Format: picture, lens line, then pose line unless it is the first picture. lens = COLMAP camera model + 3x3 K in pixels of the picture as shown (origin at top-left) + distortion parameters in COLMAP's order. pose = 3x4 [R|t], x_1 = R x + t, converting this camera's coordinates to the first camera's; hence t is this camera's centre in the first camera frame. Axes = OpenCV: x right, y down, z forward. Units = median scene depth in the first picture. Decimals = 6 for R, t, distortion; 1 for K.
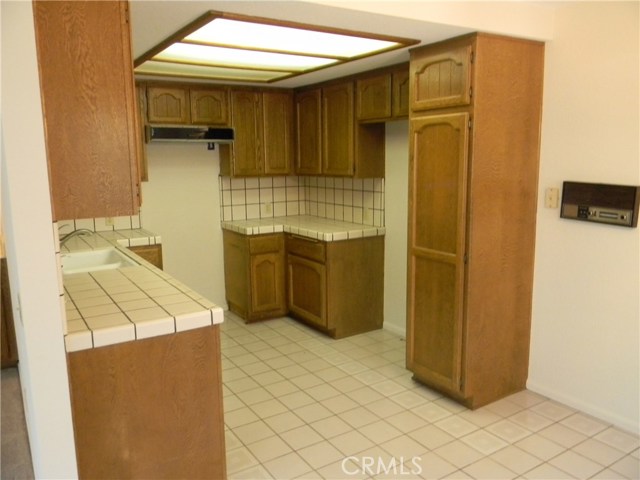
lens RADIAL K [[515.9, 0, 313.2], [0, 515.9, 238.8], [0, 0, 1]] dist [0.004169, -0.007032]
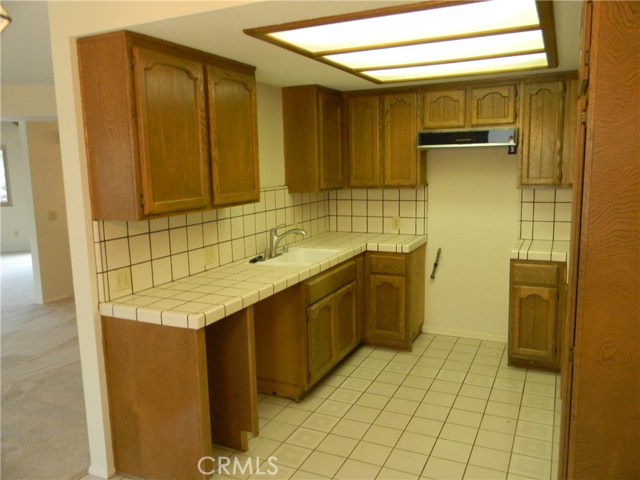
lens RADIAL K [[515.9, 0, 315.5], [0, 515.9, 240.1], [0, 0, 1]] dist [0.004169, -0.007032]
pose [[0.531617, 0.128266, -0.837216, 0.412143], [-0.119686, 0.989924, 0.075663, -0.064955], [0.838486, 0.059979, 0.541612, 0.308321]]
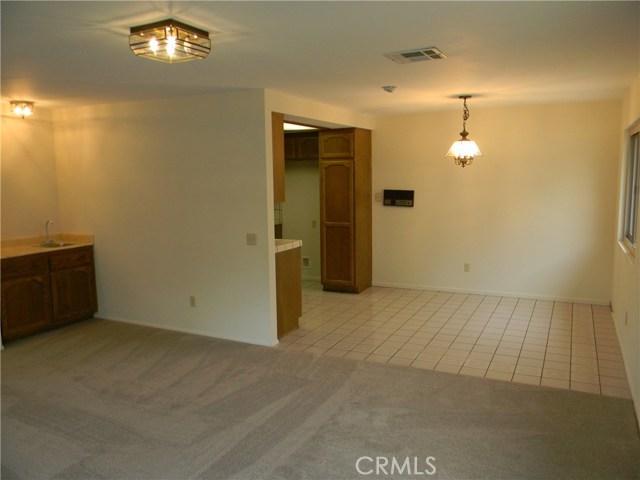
lens RADIAL K [[515.9, 0, 316.0], [0, 515.9, 239.7], [0, 0, 1]] dist [0.004169, -0.007032]
pose [[0.854834, -0.061451, 0.515251, -0.991617], [0.083291, 0.996337, -0.019359, 0.132919], [-0.512174, 0.059465, 0.856821, -0.831225]]
